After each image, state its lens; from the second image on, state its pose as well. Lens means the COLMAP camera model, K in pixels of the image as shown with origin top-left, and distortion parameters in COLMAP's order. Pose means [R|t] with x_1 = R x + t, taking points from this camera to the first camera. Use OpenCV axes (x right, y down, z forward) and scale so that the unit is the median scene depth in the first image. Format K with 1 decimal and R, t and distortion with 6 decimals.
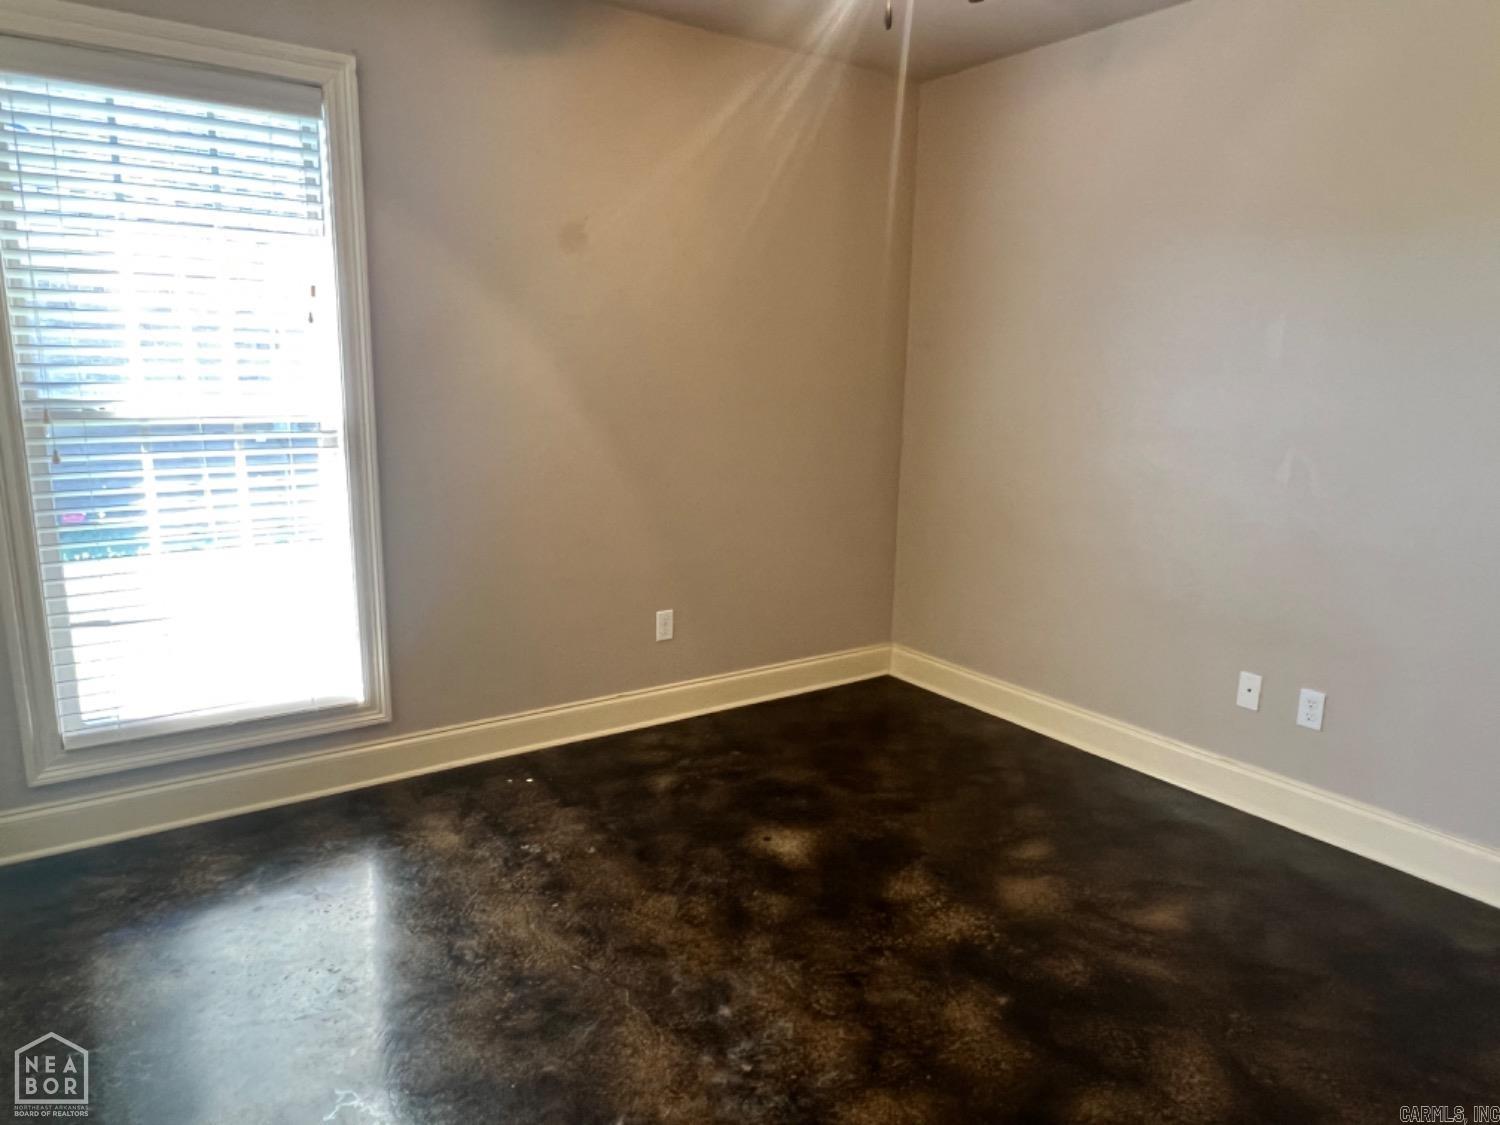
lens RADIAL K [[975.8, 0, 750.0], [0, 975.8, 562.5], [0, 0, 1]] dist [-0.004282, 0.001209]
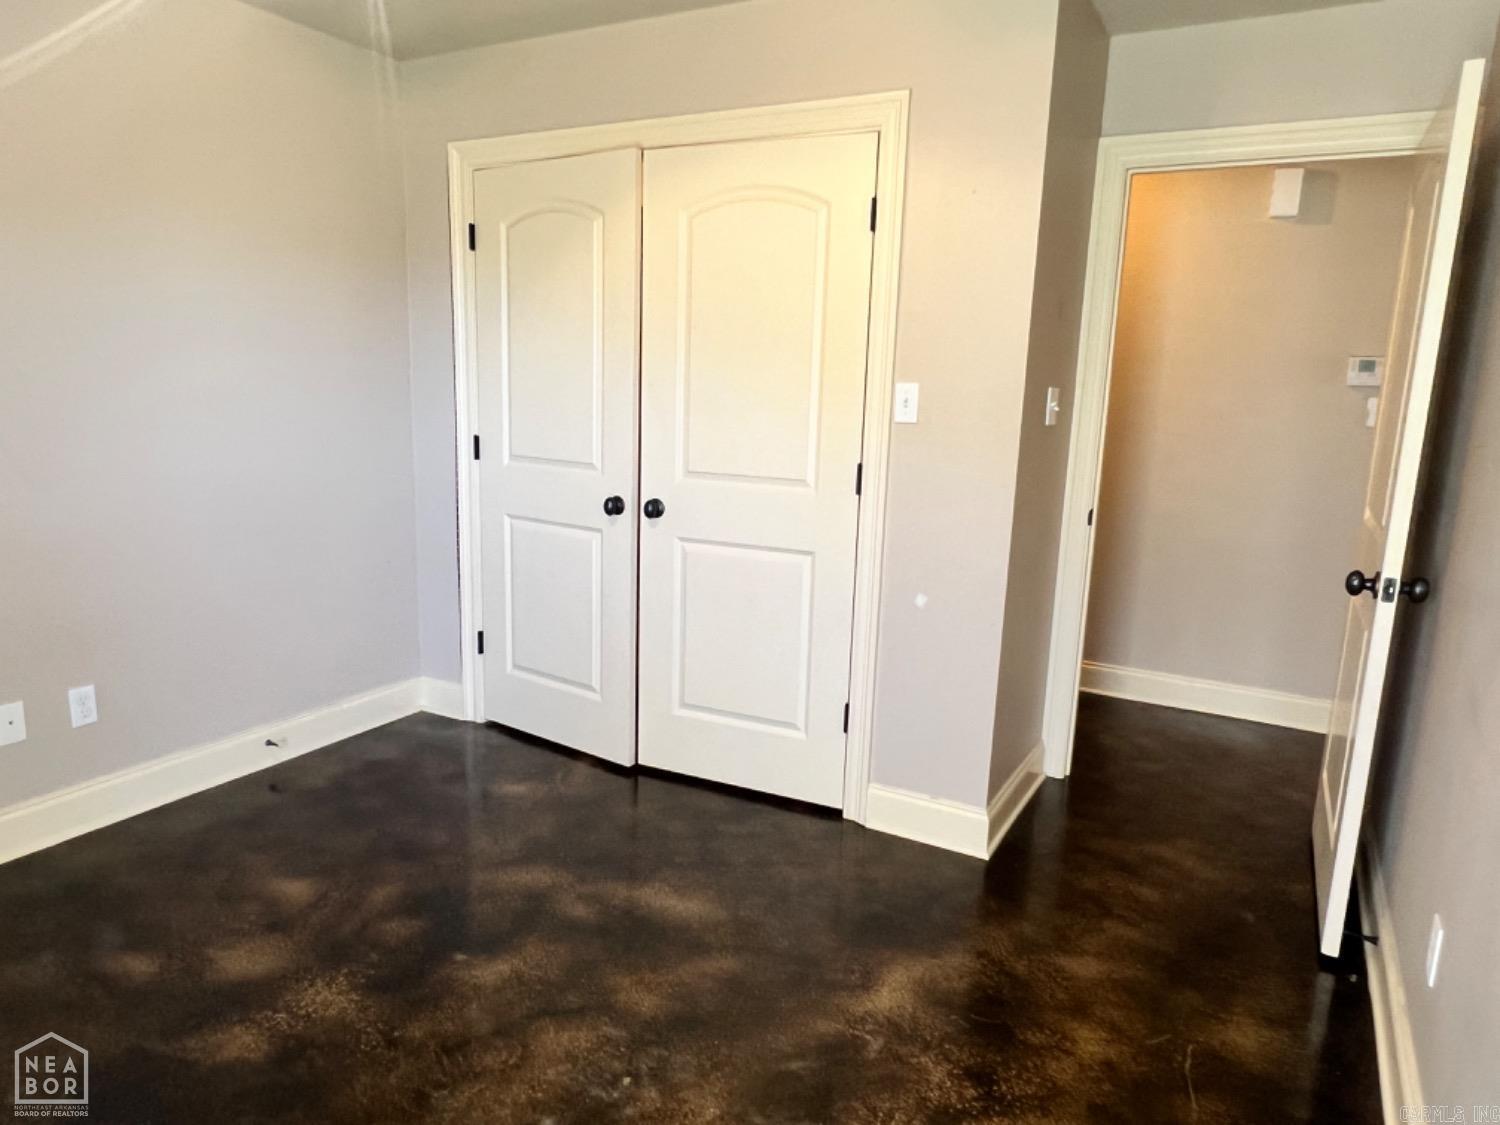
lens RADIAL K [[1041.4, 0, 746.1], [0, 1041.4, 586.6], [0, 0, 1]] dist [-0.036242, -0.000185]
pose [[-0.466231, -0.201213, 0.861477, -0.743370], [0.138259, 0.945252, 0.295606, -0.217934], [-0.873792, 0.256927, -0.412887, 1.027685]]
